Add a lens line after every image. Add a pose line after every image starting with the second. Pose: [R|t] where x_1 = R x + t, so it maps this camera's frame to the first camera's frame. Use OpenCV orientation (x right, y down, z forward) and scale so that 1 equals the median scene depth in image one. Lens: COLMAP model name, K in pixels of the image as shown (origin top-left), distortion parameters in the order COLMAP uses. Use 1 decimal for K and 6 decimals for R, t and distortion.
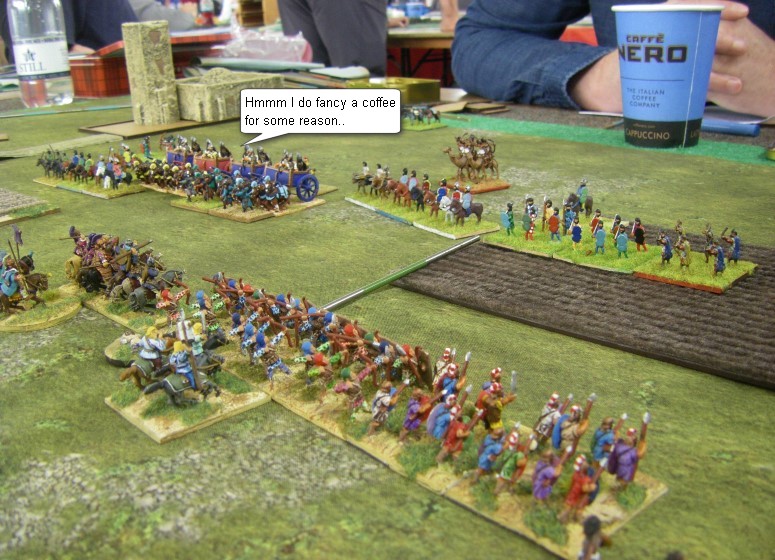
lens RADIAL K [[903.8, 0, 387.5], [0, 903.8, 280.0], [0, 0, 1]] dist [-0.113441, 0.028978]
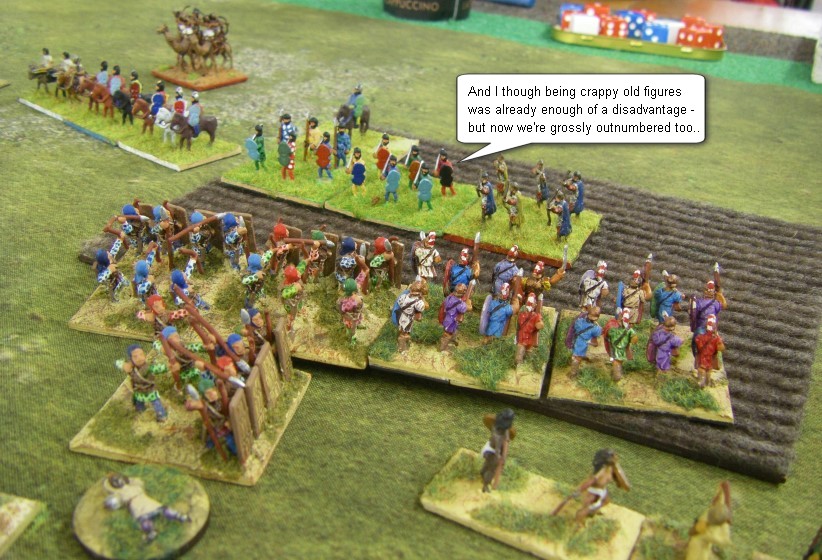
lens RADIAL K [[961.3, 0, 411.0], [0, 961.3, 280.0], [0, 0, 1]] dist [-0.262925, 0.397165]
pose [[0.948089, -0.058326, 0.312612, 0.010253], [0.009844, 0.987948, 0.154473, -0.066613], [-0.317854, -0.143376, 0.937237, 0.223818]]
